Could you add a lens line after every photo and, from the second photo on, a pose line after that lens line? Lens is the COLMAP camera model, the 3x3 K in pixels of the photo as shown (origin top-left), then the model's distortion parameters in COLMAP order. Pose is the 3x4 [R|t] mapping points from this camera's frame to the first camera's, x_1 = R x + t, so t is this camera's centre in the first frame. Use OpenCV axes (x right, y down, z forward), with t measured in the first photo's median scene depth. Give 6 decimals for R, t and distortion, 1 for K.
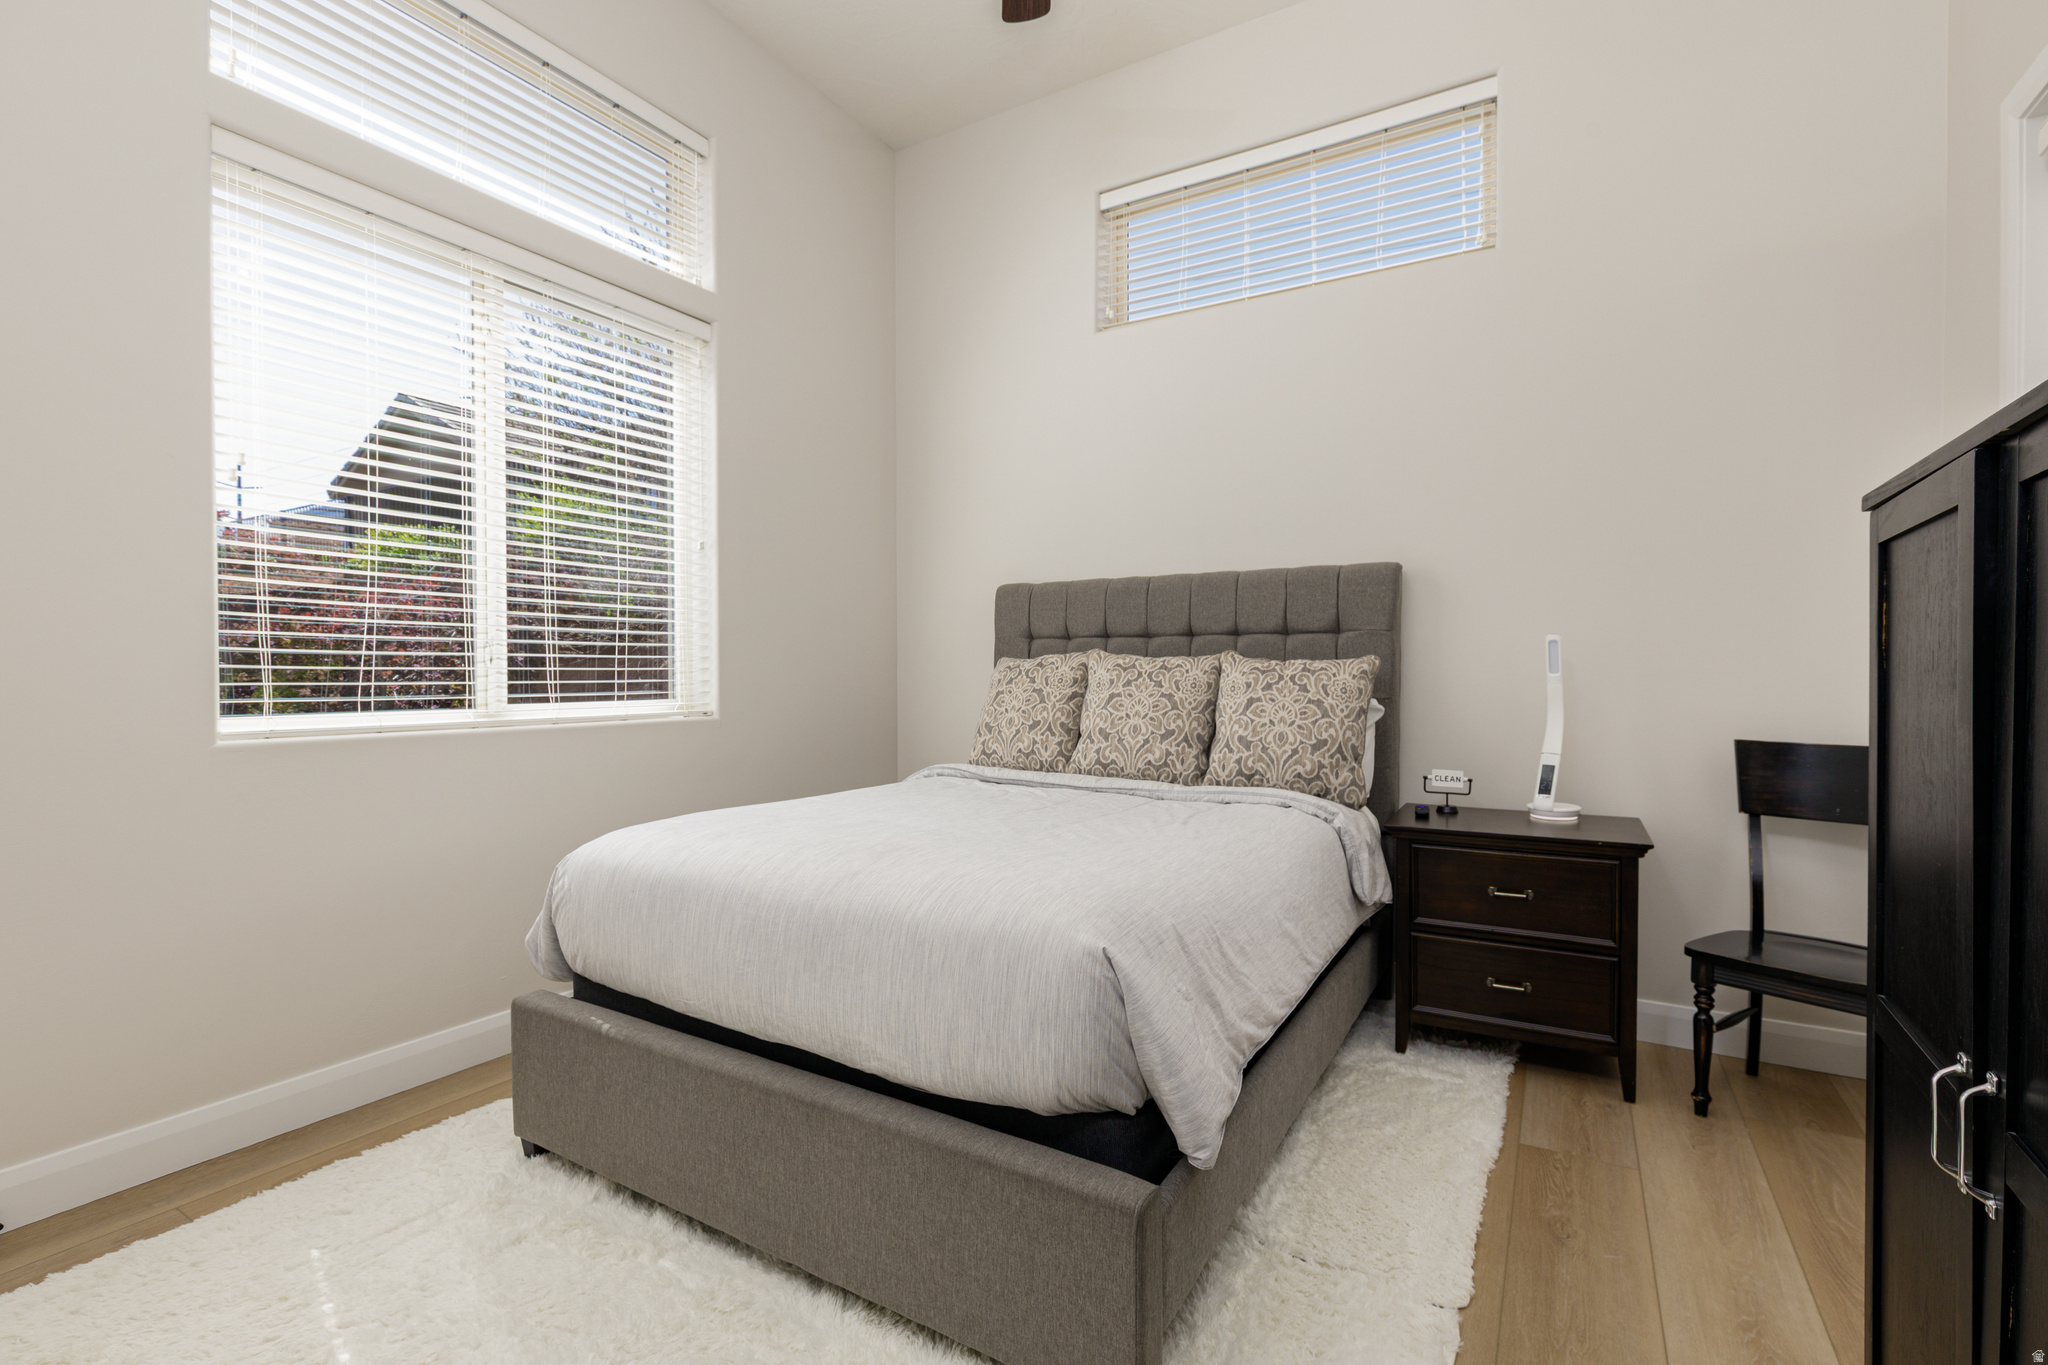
lens RADIAL K [[913.7, 0, 1030.5], [0, 913.7, 687.5], [0, 0, 1]] dist [-0.000962, 0.000513]
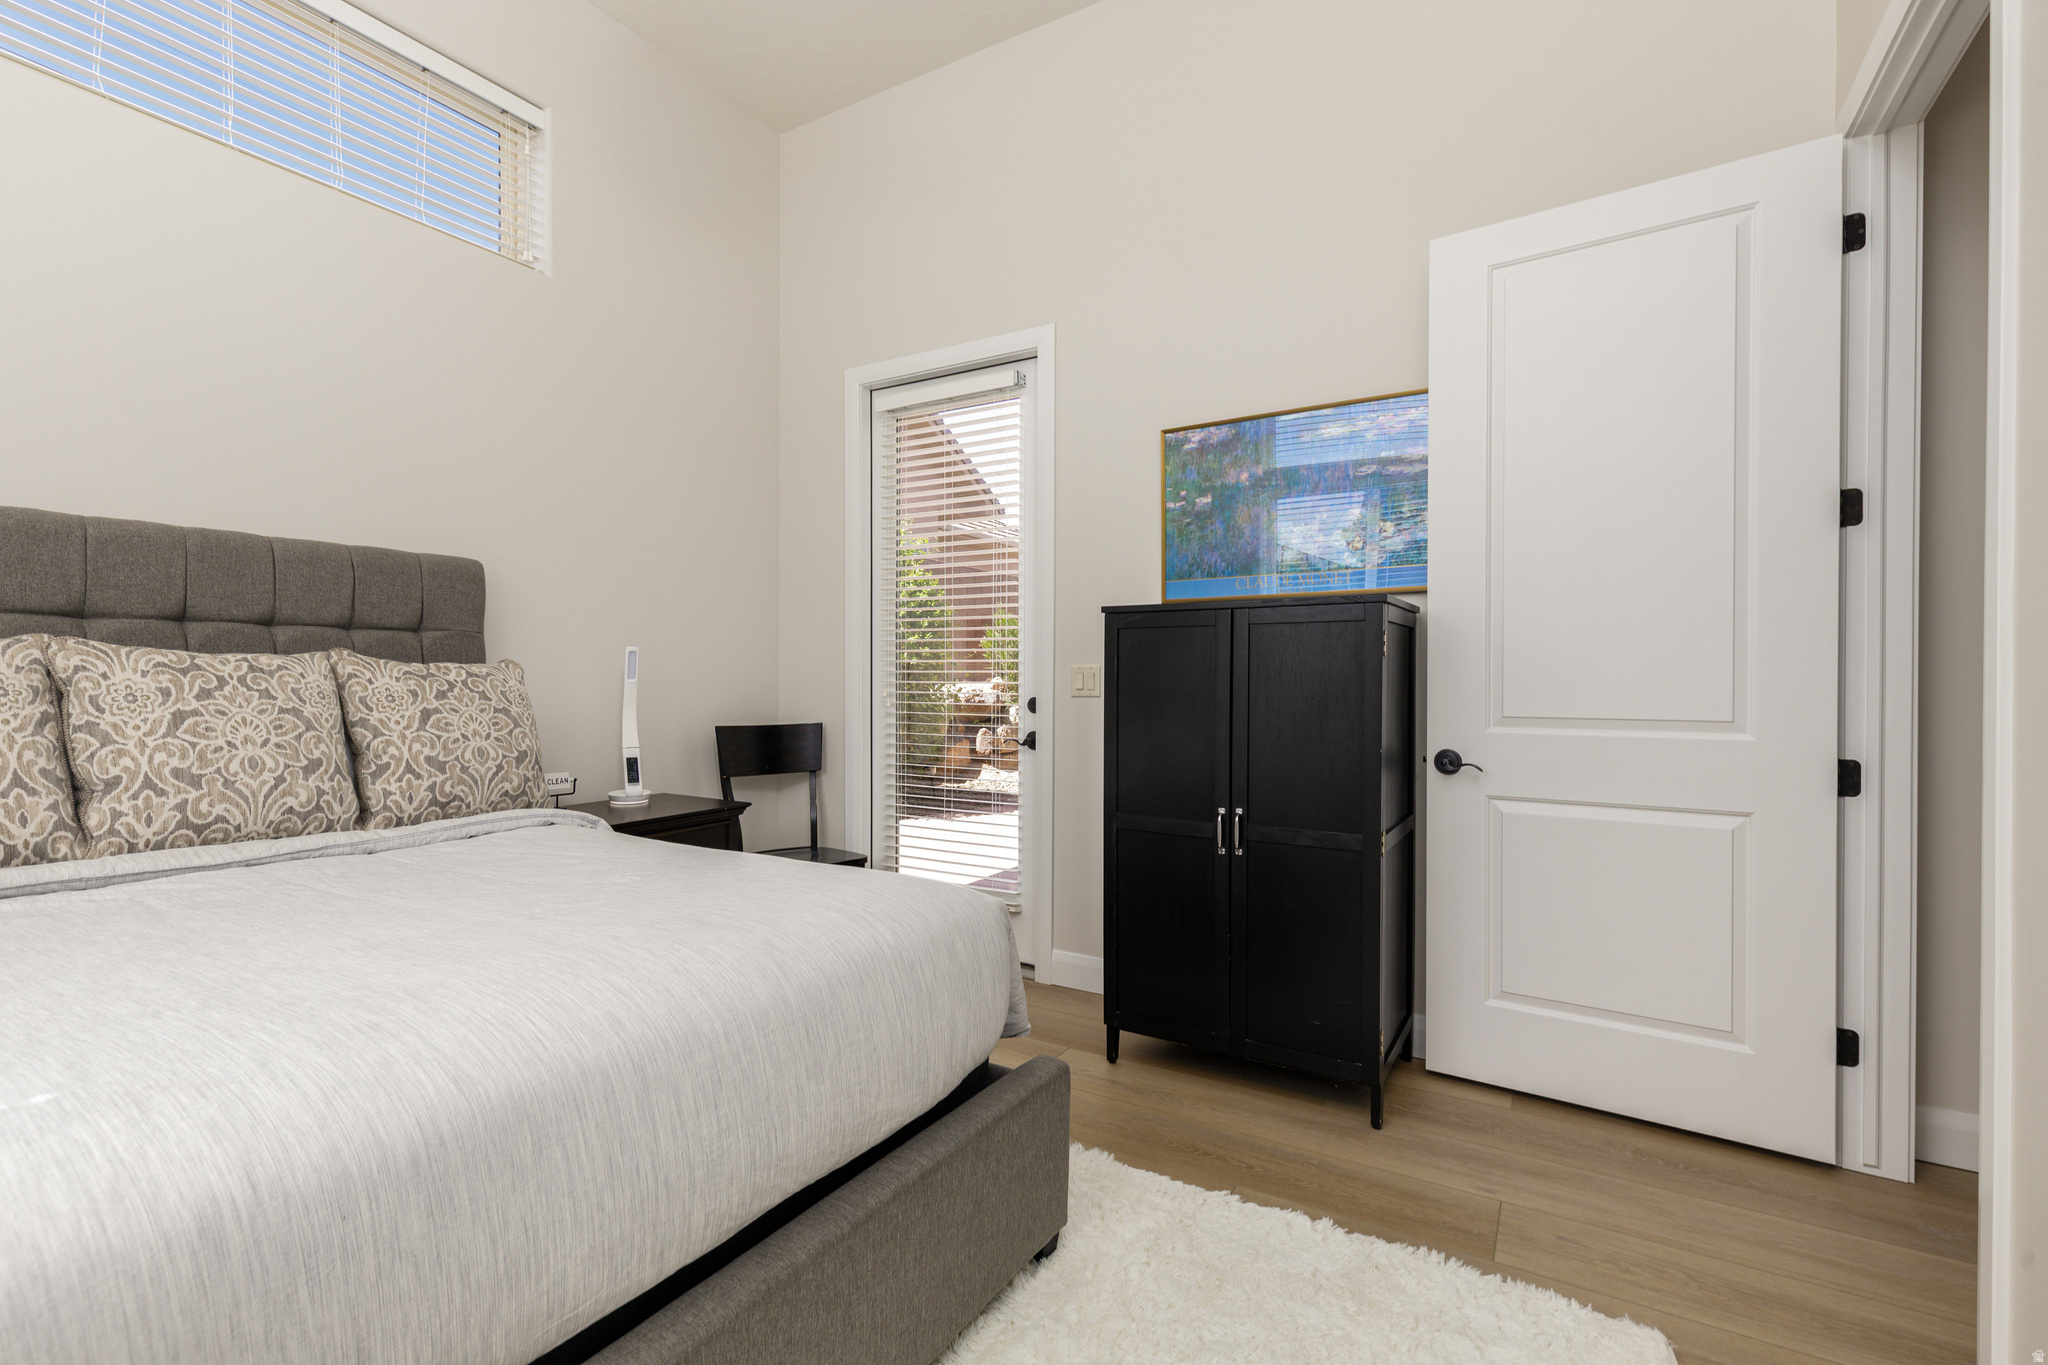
lens RADIAL K [[913.7, 0, 1032.7], [0, 913.7, 670.6], [0, 0, 1]] dist [-0.000962, 0.000513]
pose [[-0.007452, 0.005735, 0.999956, -0.556707], [0.002902, 0.999979, -0.005714, -0.016547], [-0.999968, 0.002859, -0.007469, 0.446404]]
